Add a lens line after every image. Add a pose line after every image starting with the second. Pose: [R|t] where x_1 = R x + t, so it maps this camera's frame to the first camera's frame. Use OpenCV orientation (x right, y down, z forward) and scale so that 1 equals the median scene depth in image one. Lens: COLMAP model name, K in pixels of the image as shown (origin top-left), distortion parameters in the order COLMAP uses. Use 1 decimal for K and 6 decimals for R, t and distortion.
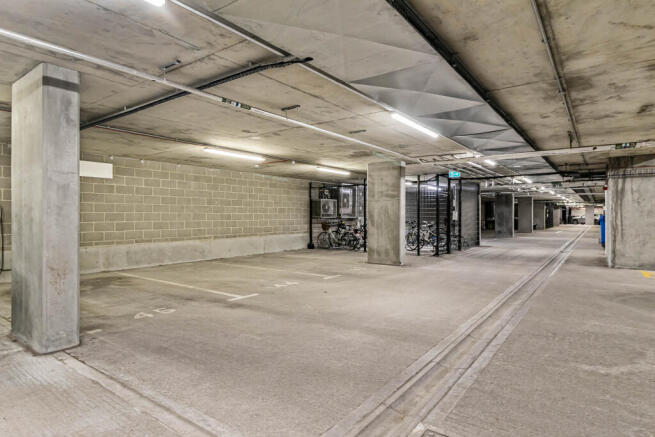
lens RADIAL K [[371.9, 0, 328.0], [0, 371.9, 218.3], [0, 0, 1]] dist [0.000032, 0.000270]
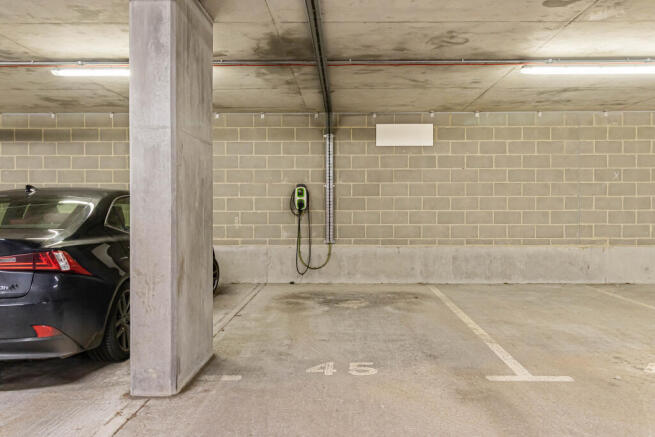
lens RADIAL K [[540.9, 0, 328.0], [0, 540.9, 214.2], [0, 0, 1]] dist [0.007560, 0.001157]
pose [[0.587893, 0.010996, -0.808864, 0.097288], [-0.004738, 0.999937, 0.010150, 0.007179], [0.808925, -0.002134, 0.587908, 0.273922]]
